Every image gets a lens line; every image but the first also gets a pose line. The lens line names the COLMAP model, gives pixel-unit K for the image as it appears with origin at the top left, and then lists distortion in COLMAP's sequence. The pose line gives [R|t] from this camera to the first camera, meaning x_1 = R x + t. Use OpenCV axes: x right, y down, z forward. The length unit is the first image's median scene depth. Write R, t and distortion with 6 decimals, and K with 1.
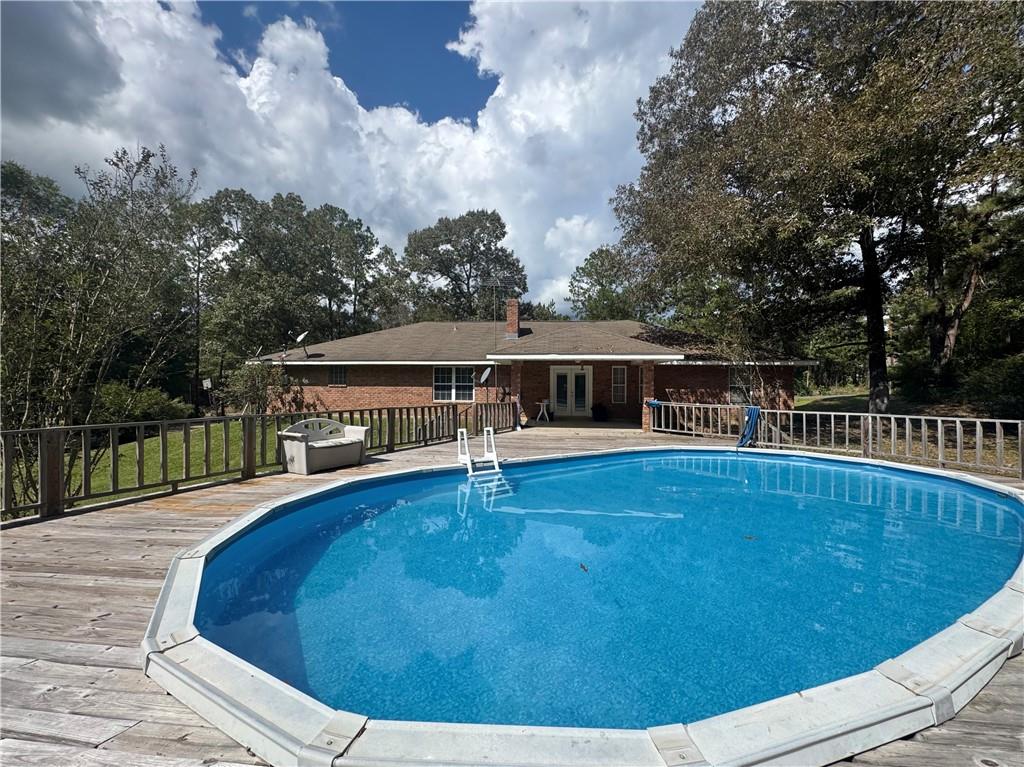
lens RADIAL K [[424.0, 0, 512.0], [0, 424.0, 383.5], [0, 0, 1]] dist [0.001793, 0.000472]
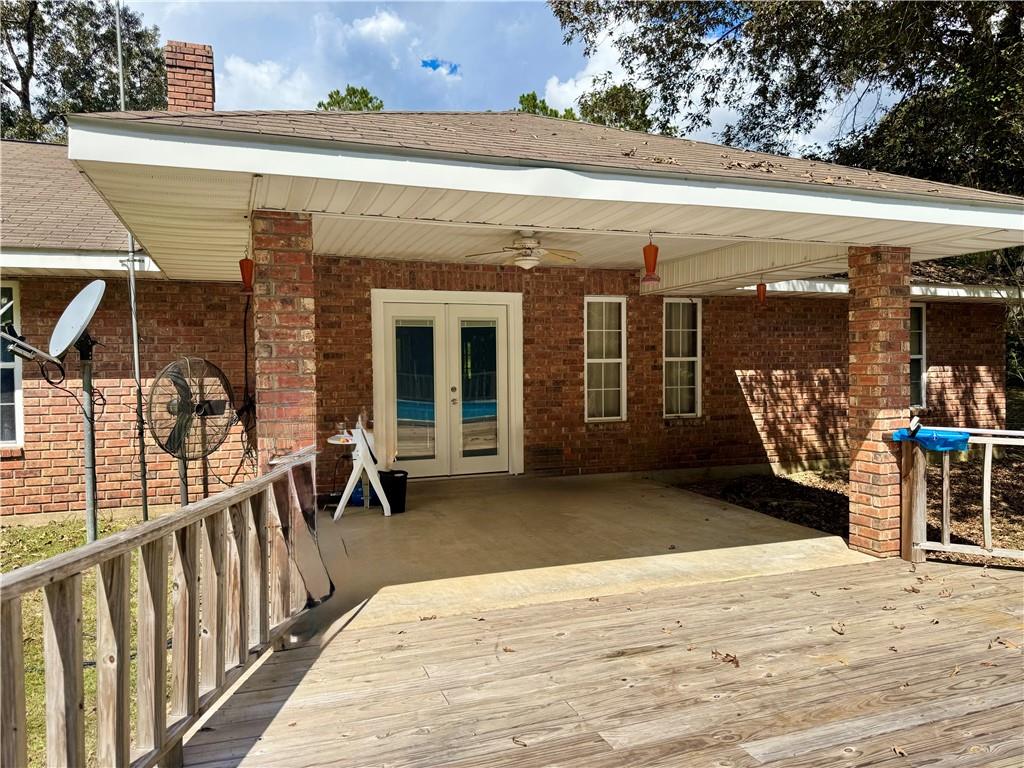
lens RADIAL K [[739.8, 0, 512.0], [0, 739.8, 384.0], [0, 0, 1]] dist [0.007048, 0.002338]
pose [[0.899159, -0.028059, 0.436722, -0.032178], [0.014634, 0.999312, 0.034073, 0.001766], [-0.437377, -0.024246, 0.898951, 0.603719]]
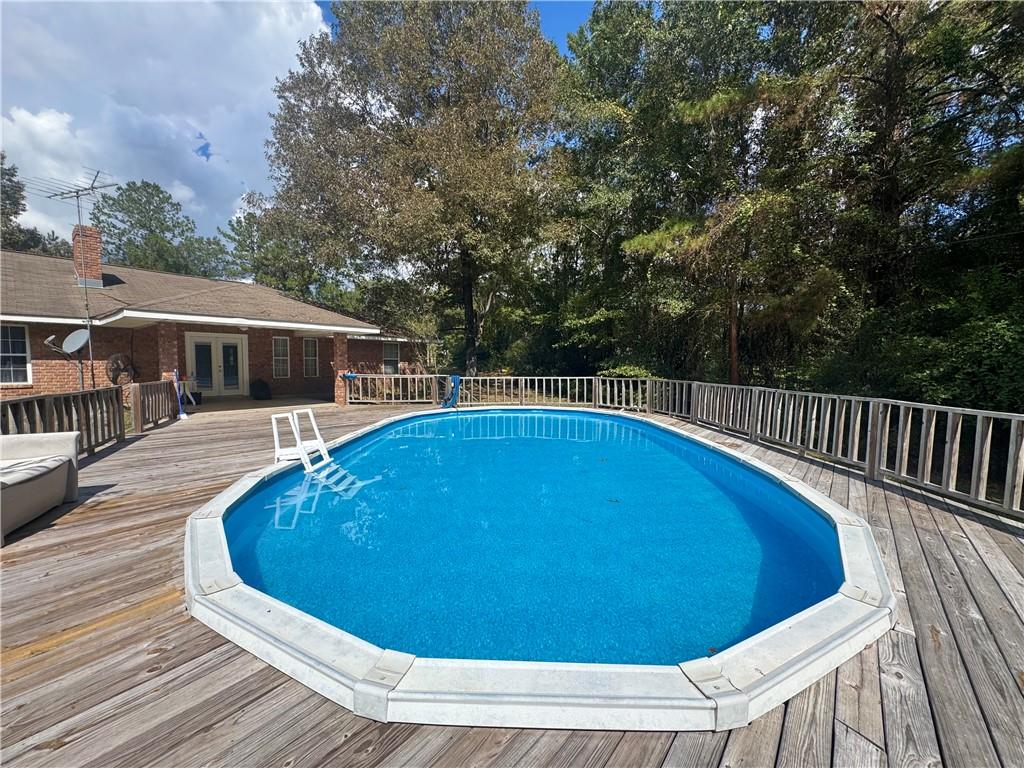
lens RADIAL K [[407.0, 0, 512.0], [0, 407.0, 384.0], [0, 0, 1]] dist [-0.002807, -0.000313]
pose [[0.557121, -0.048010, 0.829042, -0.204262], [-0.004837, 0.998123, 0.061052, 0.004268], [-0.830417, -0.038024, 0.555843, 0.118713]]
